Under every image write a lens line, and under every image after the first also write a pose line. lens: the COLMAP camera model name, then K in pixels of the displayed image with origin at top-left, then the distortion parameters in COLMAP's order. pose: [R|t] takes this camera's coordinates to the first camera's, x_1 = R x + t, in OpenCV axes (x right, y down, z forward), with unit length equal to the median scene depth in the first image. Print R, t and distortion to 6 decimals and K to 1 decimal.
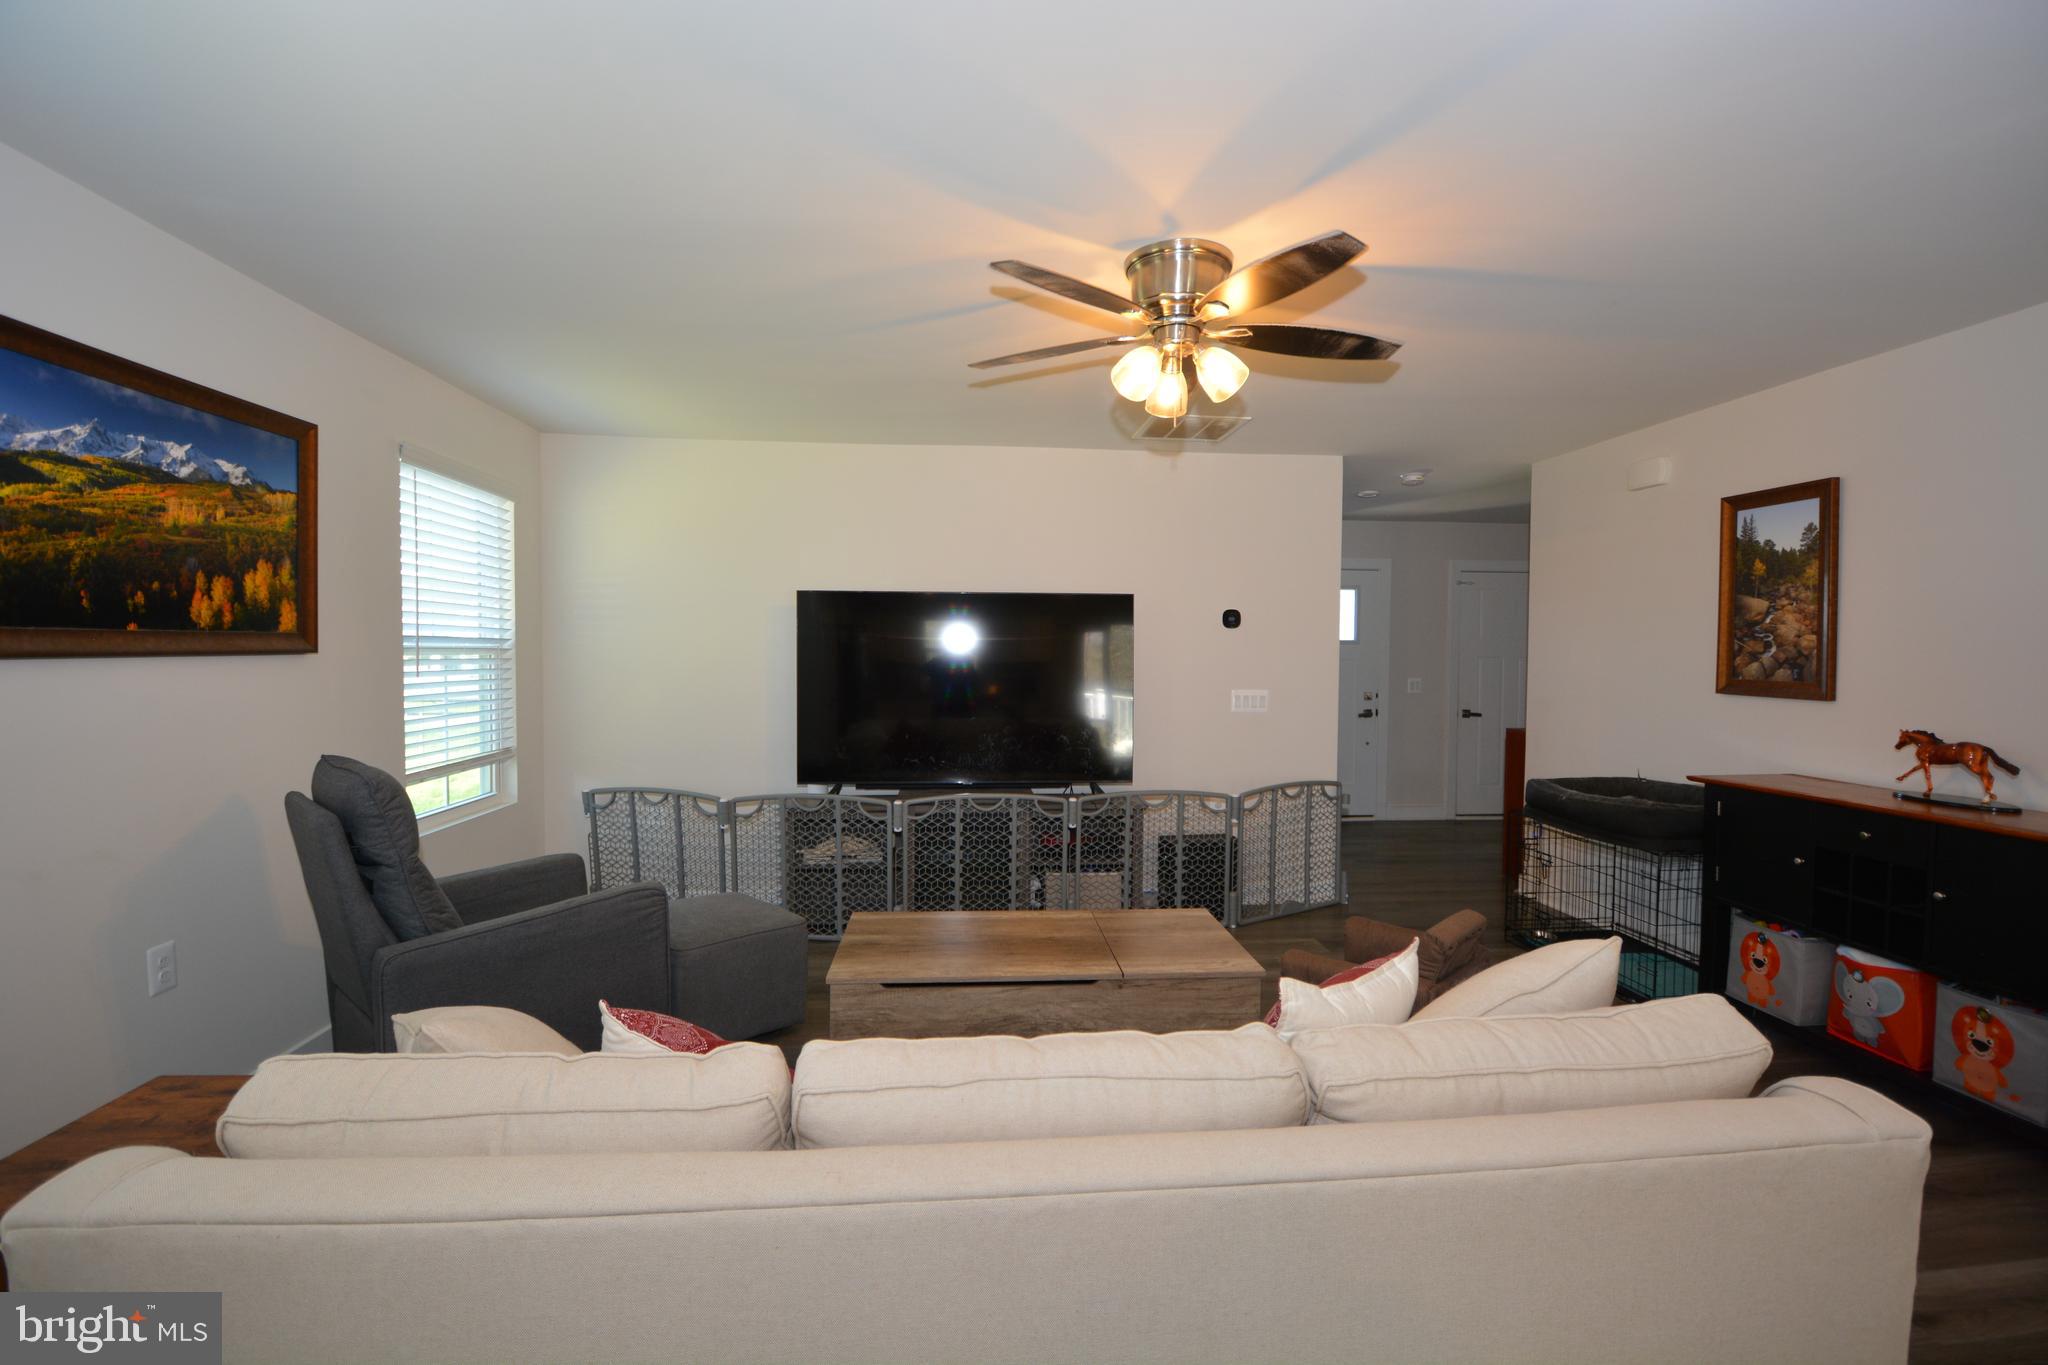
lens RADIAL K [[879.3, 0, 1027.5], [0, 879.3, 674.9], [0, 0, 1]] dist [0.001312, -0.020910]
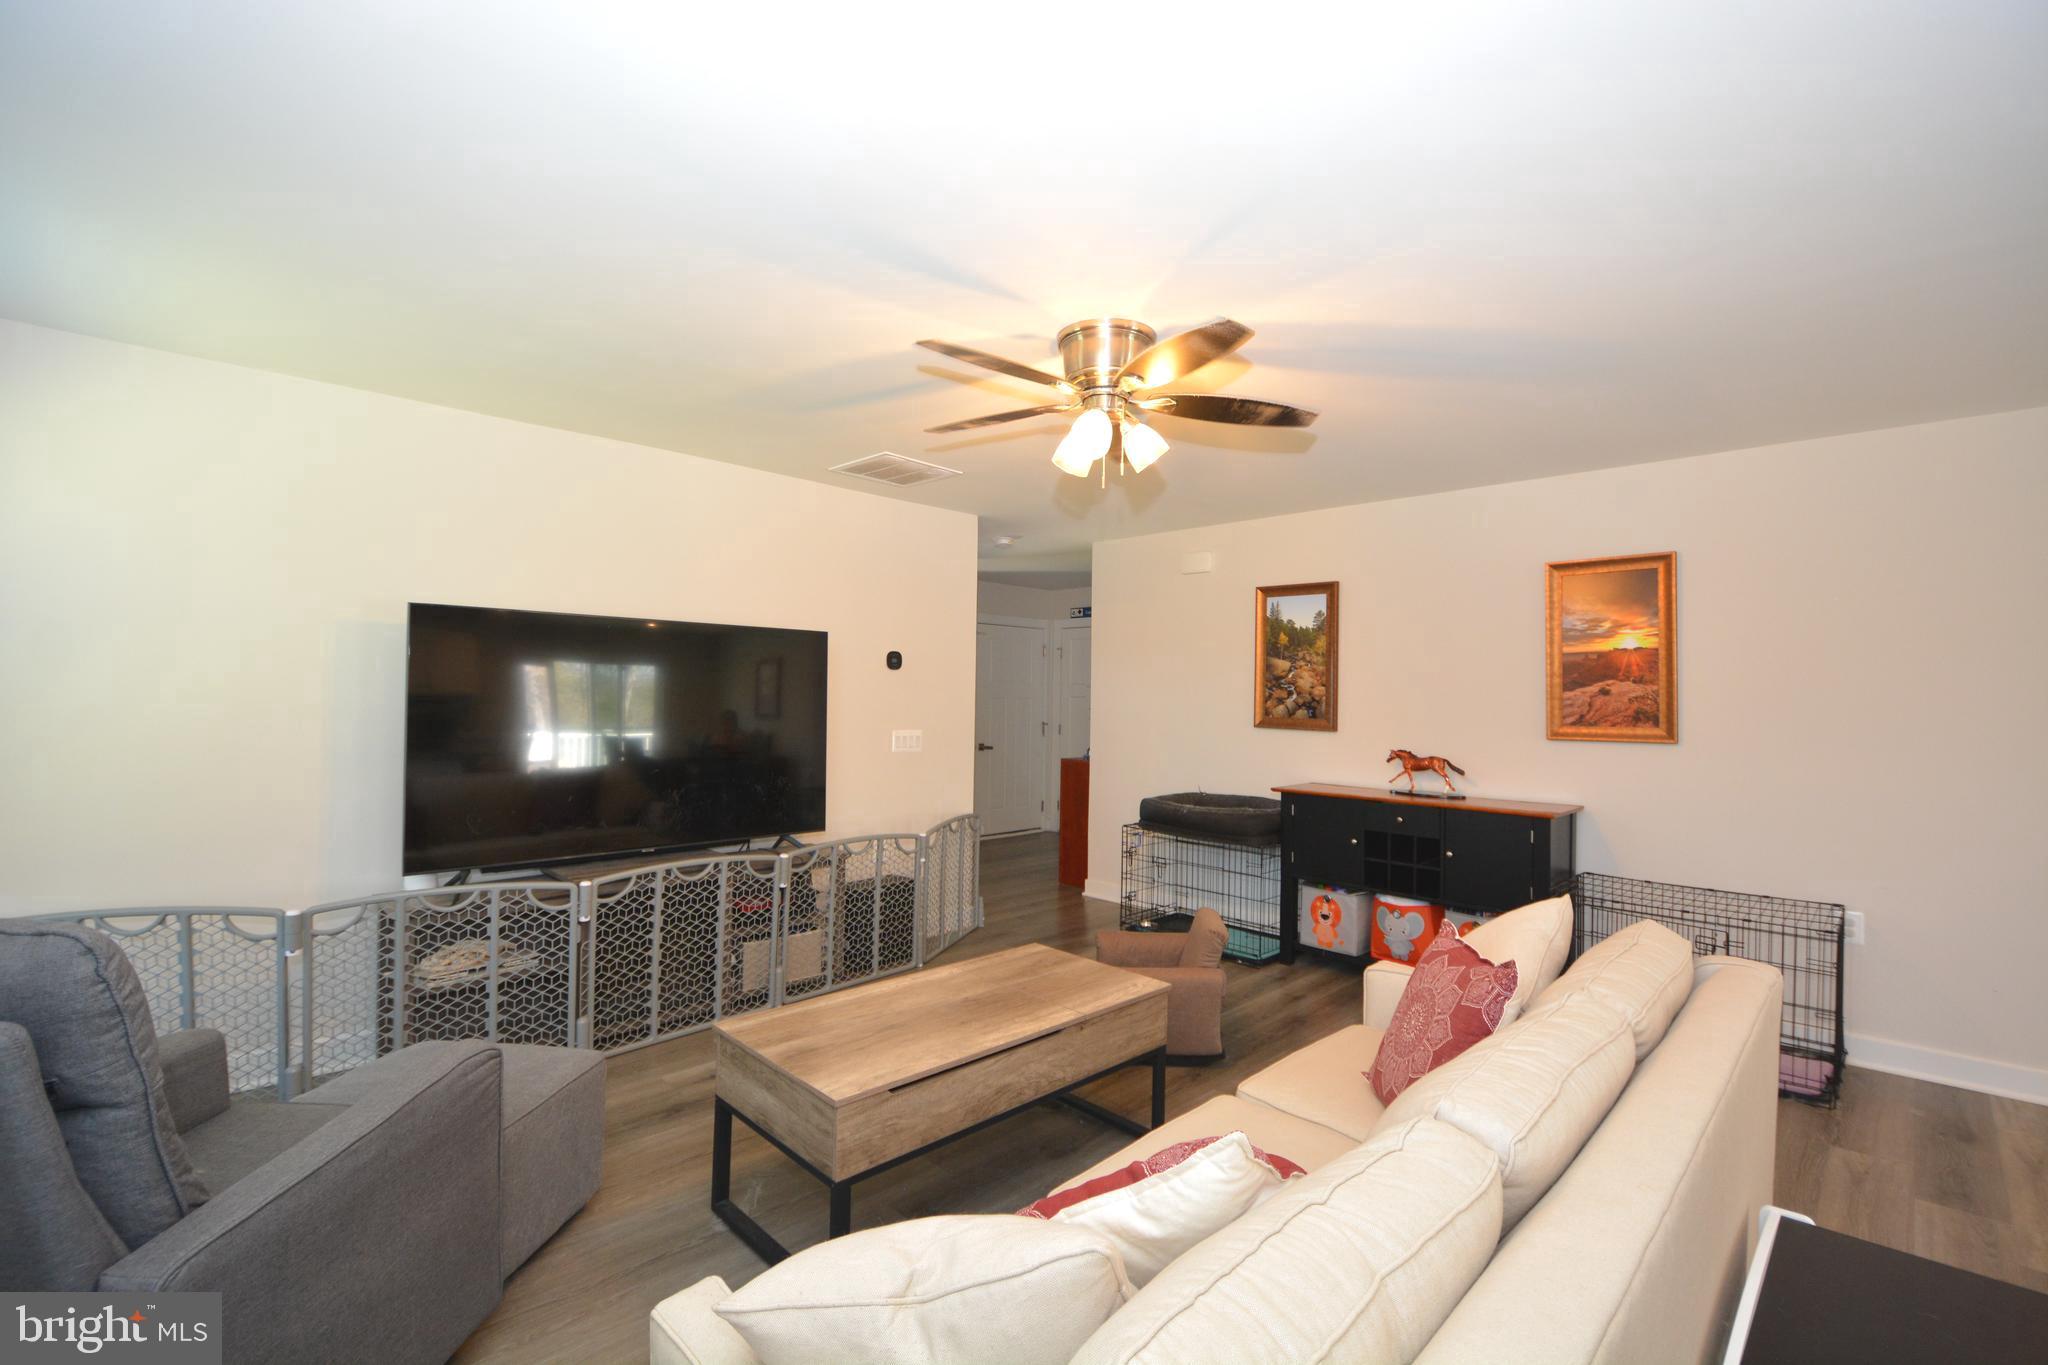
lens RADIAL K [[879.3, 0, 1027.5], [0, 879.3, 674.9], [0, 0, 1]] dist [0.001312, -0.020910]
pose [[0.767370, 0.022580, 0.640807, -0.391112], [0.004495, 0.999166, -0.040590, -0.007012], [-0.641189, 0.034028, 0.766628, 0.162961]]
